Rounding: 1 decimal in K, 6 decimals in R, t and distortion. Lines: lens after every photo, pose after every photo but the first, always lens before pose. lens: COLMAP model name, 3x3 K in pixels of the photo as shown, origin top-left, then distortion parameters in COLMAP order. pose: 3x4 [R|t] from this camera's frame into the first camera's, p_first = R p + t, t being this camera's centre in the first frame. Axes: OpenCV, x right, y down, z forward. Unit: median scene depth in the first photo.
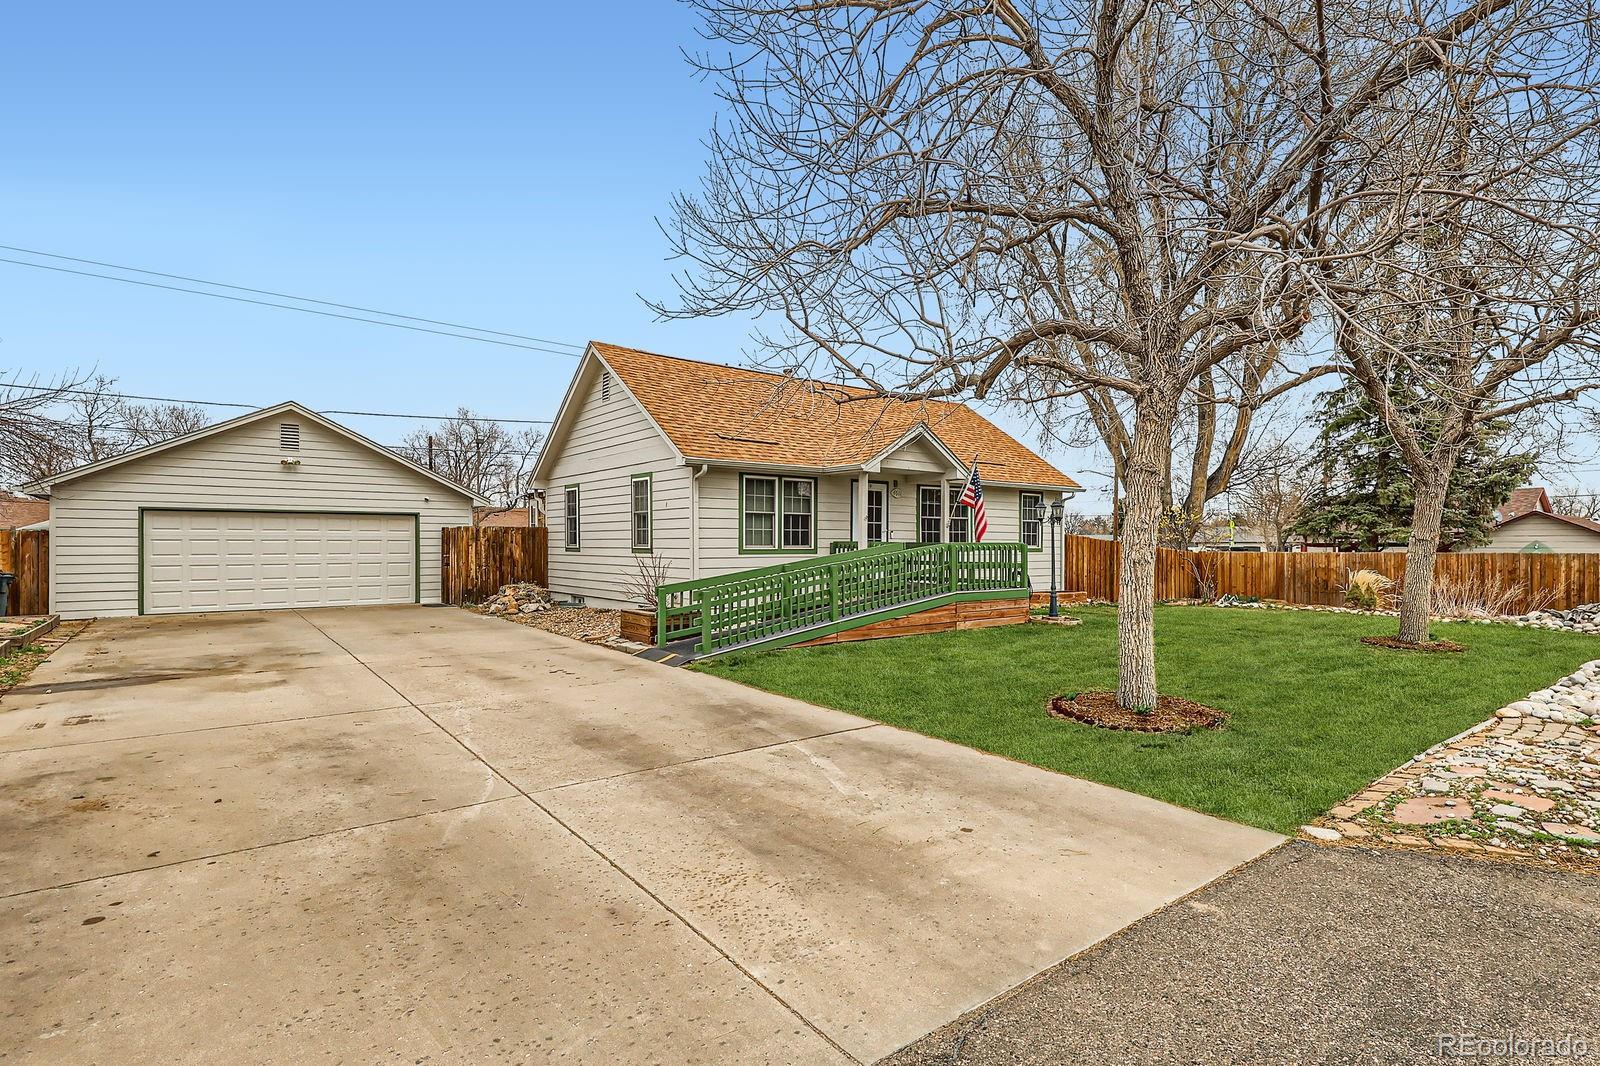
lens RADIAL K [[744.1, 0, 797.6], [0, 744.1, 534.2], [0, 0, 1]] dist [-0.001897, -0.000039]
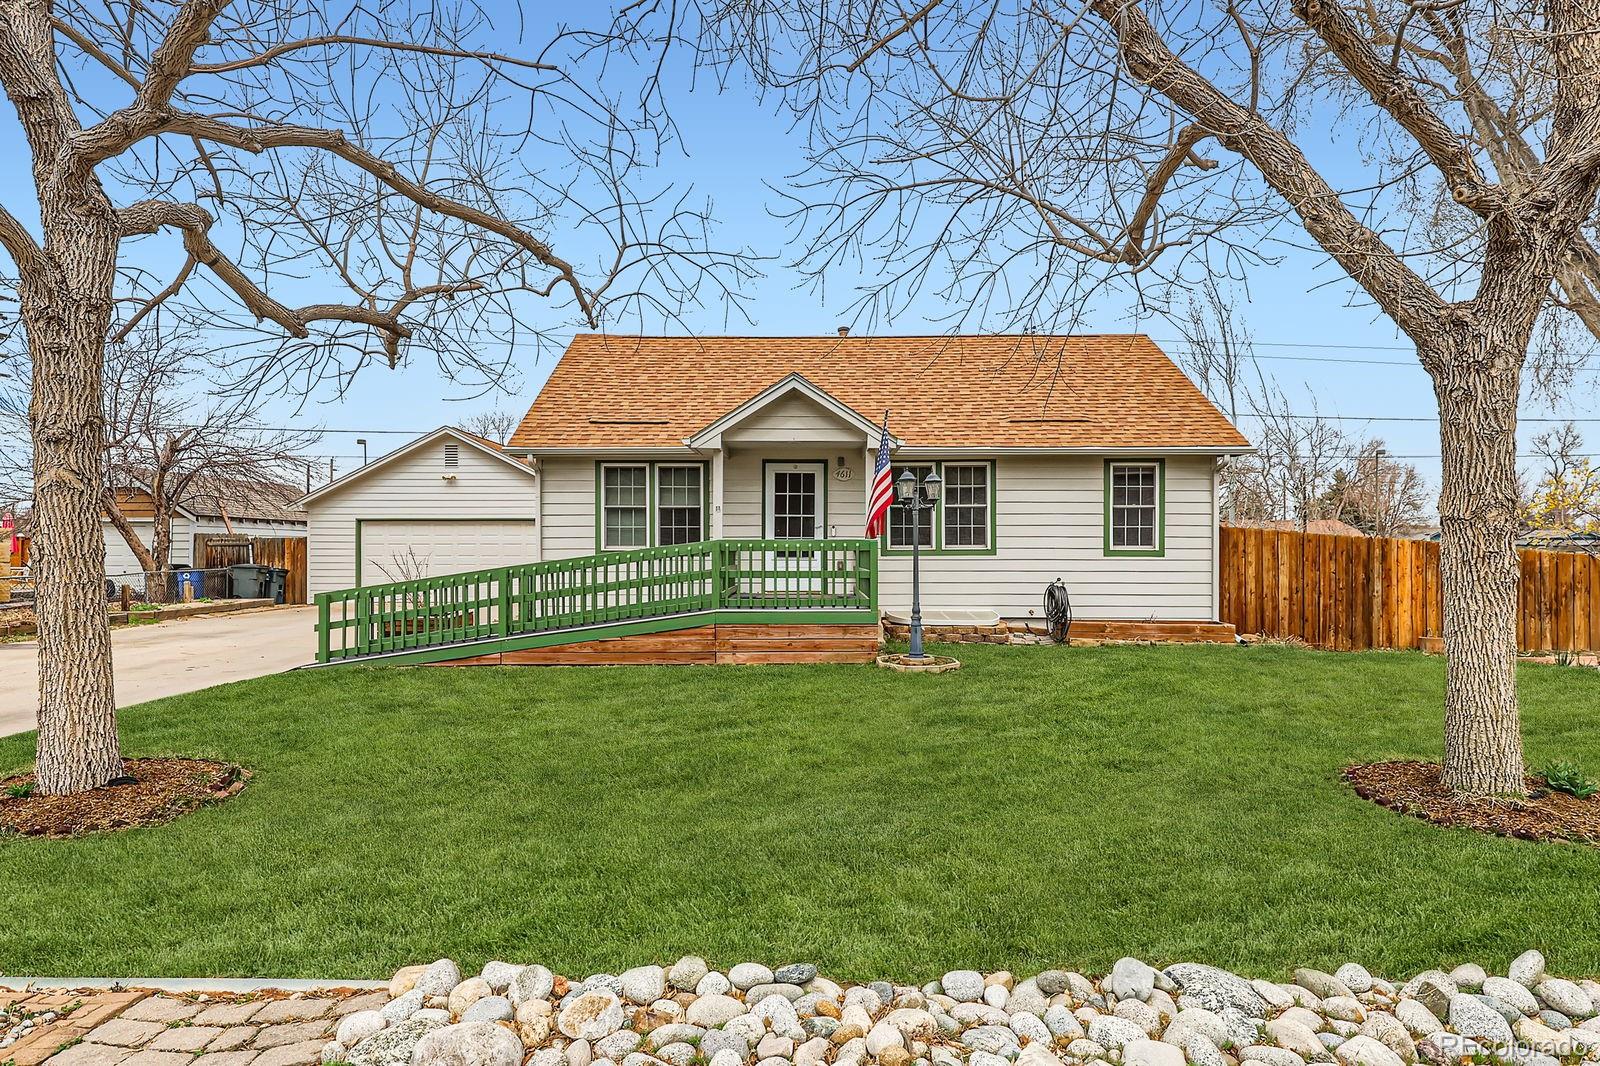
lens RADIAL K [[788.8, 0, 799.9], [0, 788.8, 544.3], [0, 0, 1]] dist [-0.003112, -0.000206]
pose [[0.806974, -0.005402, -0.590563, 0.600582], [0.009925, 0.999941, 0.004416, 0.011041], [0.590504, -0.009425, 0.806980, 0.372345]]
